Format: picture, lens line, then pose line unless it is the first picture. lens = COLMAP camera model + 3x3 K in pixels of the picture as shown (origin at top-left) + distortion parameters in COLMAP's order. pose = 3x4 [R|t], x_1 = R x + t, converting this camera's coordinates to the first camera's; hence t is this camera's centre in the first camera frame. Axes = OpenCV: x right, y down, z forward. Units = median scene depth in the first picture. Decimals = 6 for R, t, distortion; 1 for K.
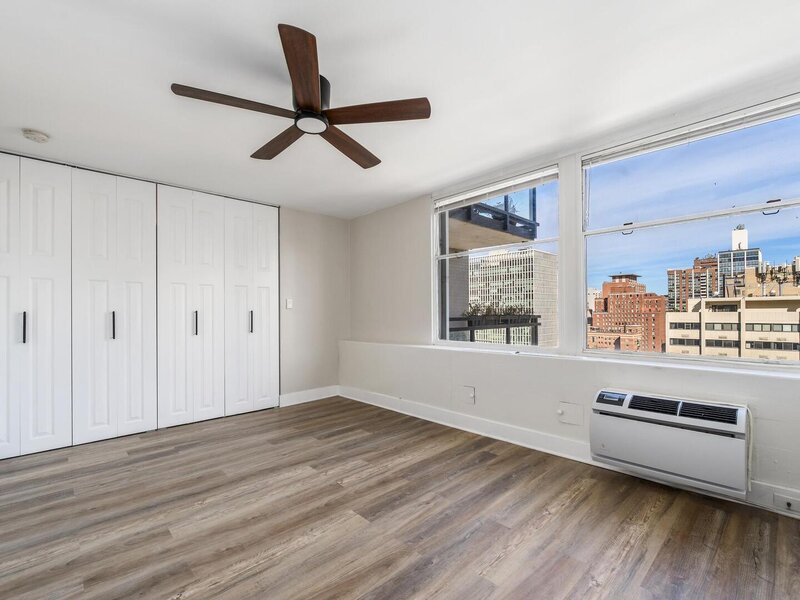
lens RADIAL K [[332.6, 0, 399.3], [0, 332.6, 307.2], [0, 0, 1]] dist [-0.002420, -0.000266]
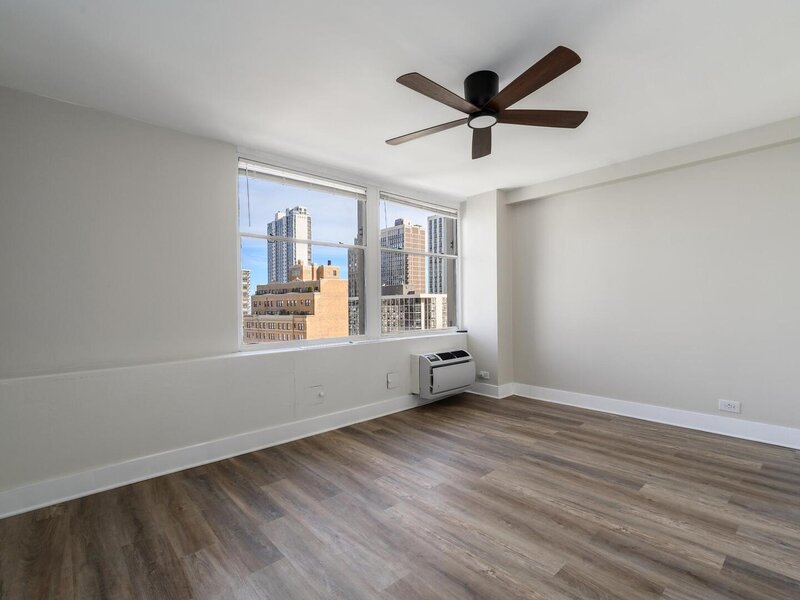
lens RADIAL K [[391.4, 0, 399.1], [0, 391.4, 302.2], [0, 0, 1]] dist [0.001537, 0.000238]
pose [[0.074869, 0.013968, 0.997096, -1.121757], [-0.001083, 0.999902, -0.013925, 0.022458], [-0.997193, -0.000038, 0.074877, 0.877142]]
